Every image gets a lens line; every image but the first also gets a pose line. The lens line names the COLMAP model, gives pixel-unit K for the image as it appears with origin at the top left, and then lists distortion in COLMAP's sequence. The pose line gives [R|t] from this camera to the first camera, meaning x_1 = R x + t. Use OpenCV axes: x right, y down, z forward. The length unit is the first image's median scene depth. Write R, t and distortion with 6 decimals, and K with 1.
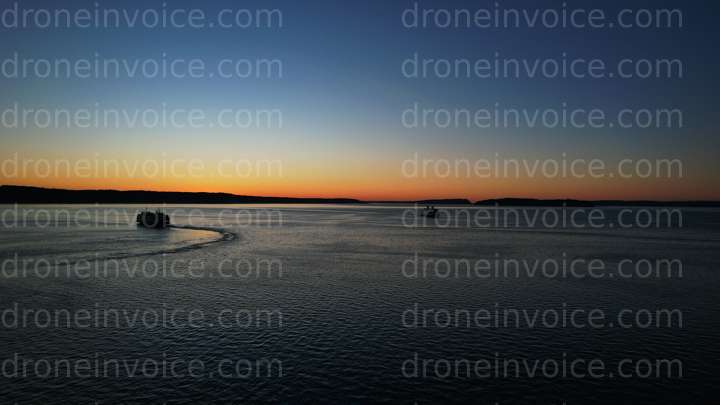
lens RADIAL K [[501.6, 0, 361.8], [0, 501.6, 201.1], [0, 0, 1]] dist [0.002629, -0.003975]
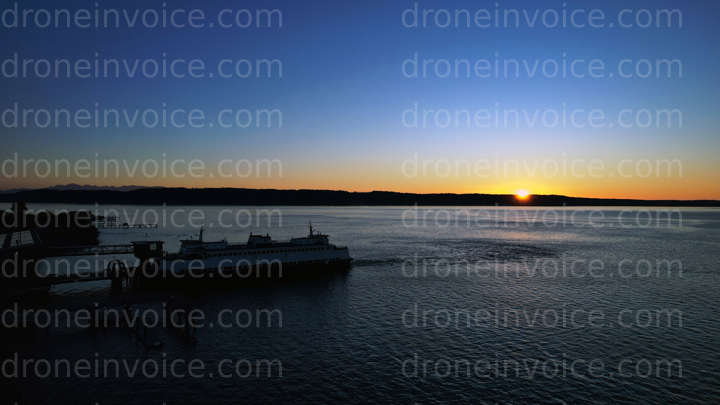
lens RADIAL K [[501.6, 0, 357.8], [0, 501.6, 203.5], [0, 0, 1]] dist [0.002629, -0.003975]
pose [[0.999999, -0.000179, 0.001107, -0.805229], [0.000174, 0.999991, 0.004188, 0.000675], [-0.001107, -0.004188, 0.999991, -0.001511]]
